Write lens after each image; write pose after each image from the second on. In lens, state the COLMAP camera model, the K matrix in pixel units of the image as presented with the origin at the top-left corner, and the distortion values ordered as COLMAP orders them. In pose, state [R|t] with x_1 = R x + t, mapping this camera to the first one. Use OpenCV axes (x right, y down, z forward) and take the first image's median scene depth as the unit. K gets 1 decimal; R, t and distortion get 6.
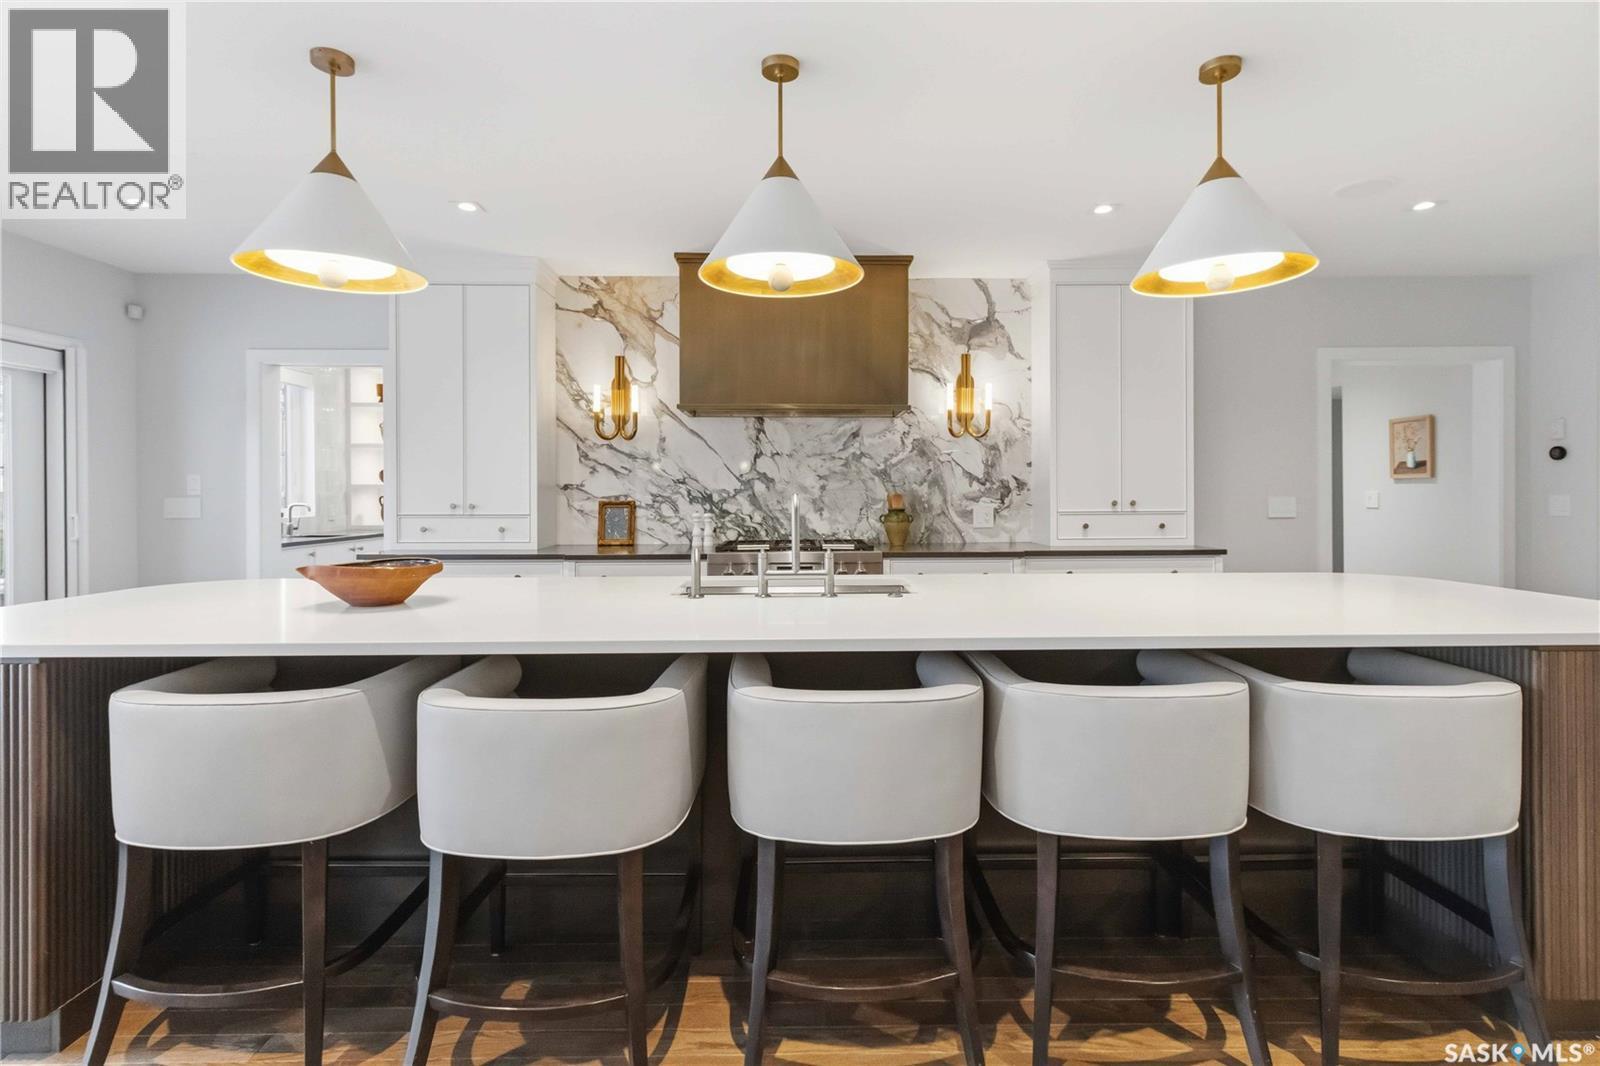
lens RADIAL K [[747.6, 0, 806.6], [0, 747.6, 495.1], [0, 0, 1]] dist [0.010420, -0.002230]
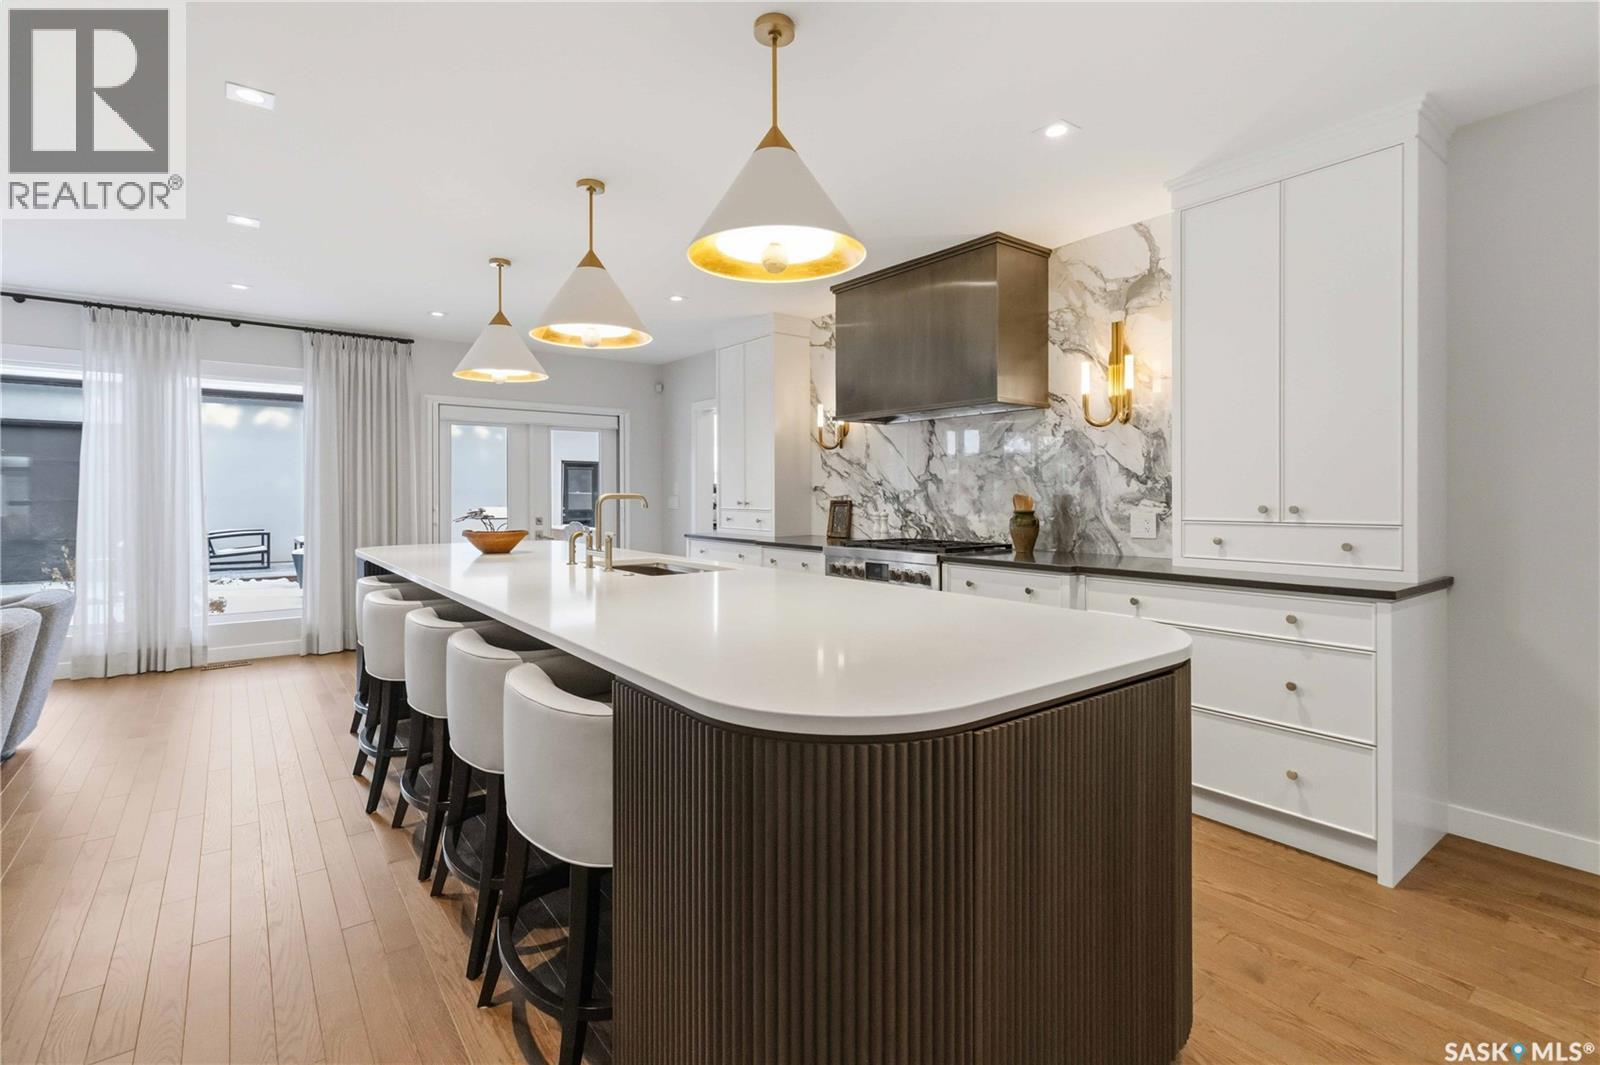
lens RADIAL K [[747.6, 0, 811.9], [0, 747.6, 500.9], [0, 0, 1]] dist [0.010420, -0.002230]
pose [[0.601782, 0.008719, -0.798613, 0.660712], [-0.001964, 0.999954, 0.009437, -0.002307], [0.798658, -0.004110, 0.601771, 0.248644]]
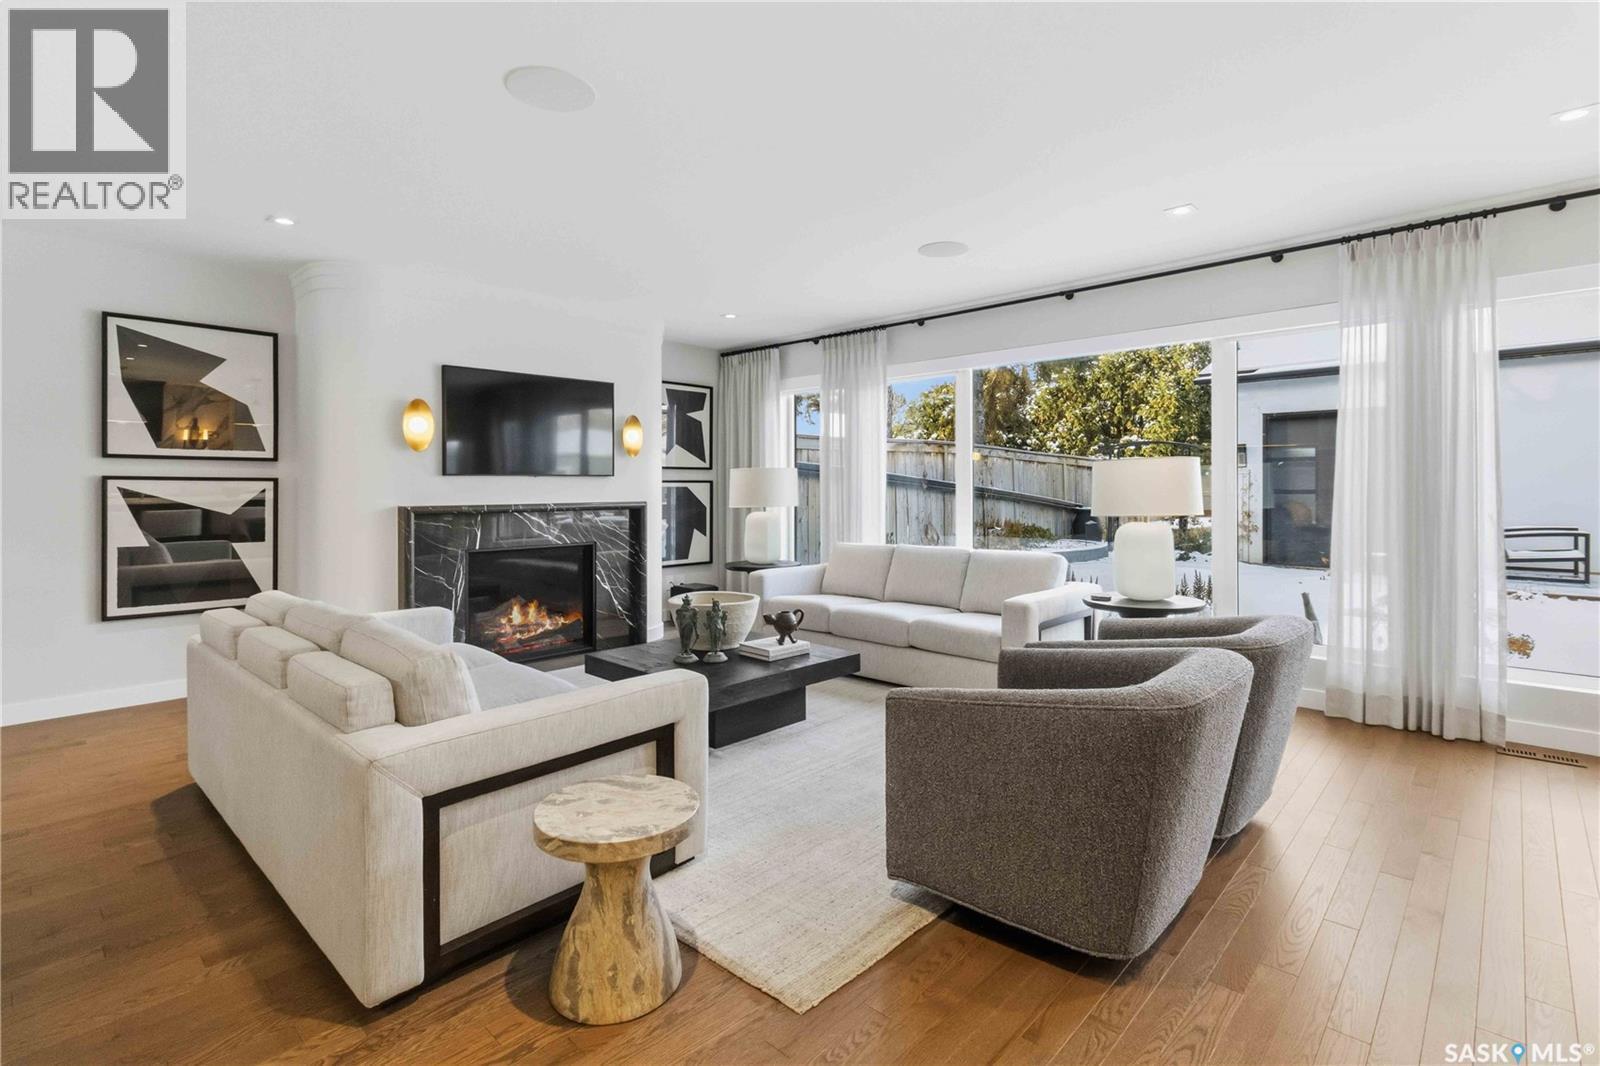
lens RADIAL K [[747.6, 0, 797.9], [0, 747.6, 488.3], [0, 0, 1]] dist [0.010420, -0.002230]
pose [[-0.698548, 0.009789, -0.715496, 0.198350], [0.007577, 0.999952, 0.006282, -0.003665], [0.715523, -0.001033, -0.698588, 0.219820]]
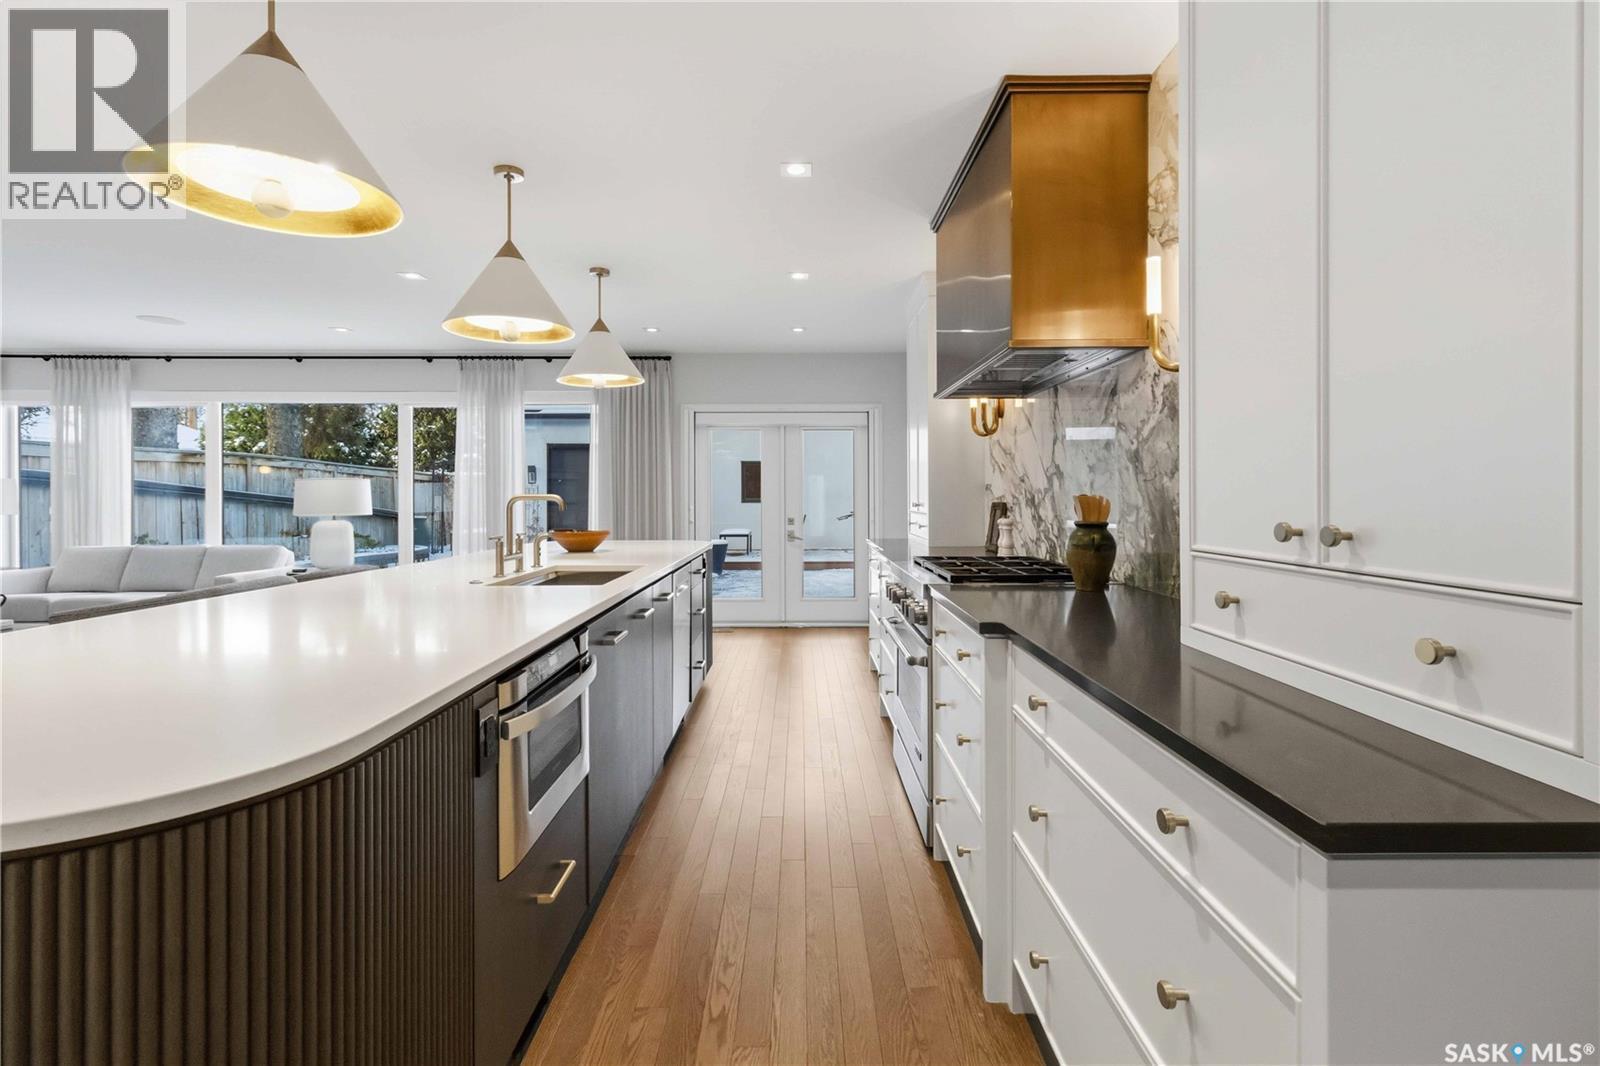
lens RADIAL K [[747.6, 0, 808.2], [0, 747.6, 503.1], [0, 0, 1]] dist [0.010420, -0.002230]
pose [[-0.006365, 0.014070, -0.999881, 0.645087], [0.001622, 0.999900, 0.014060, -0.004090], [0.999978, -0.001532, -0.006387, 0.771119]]
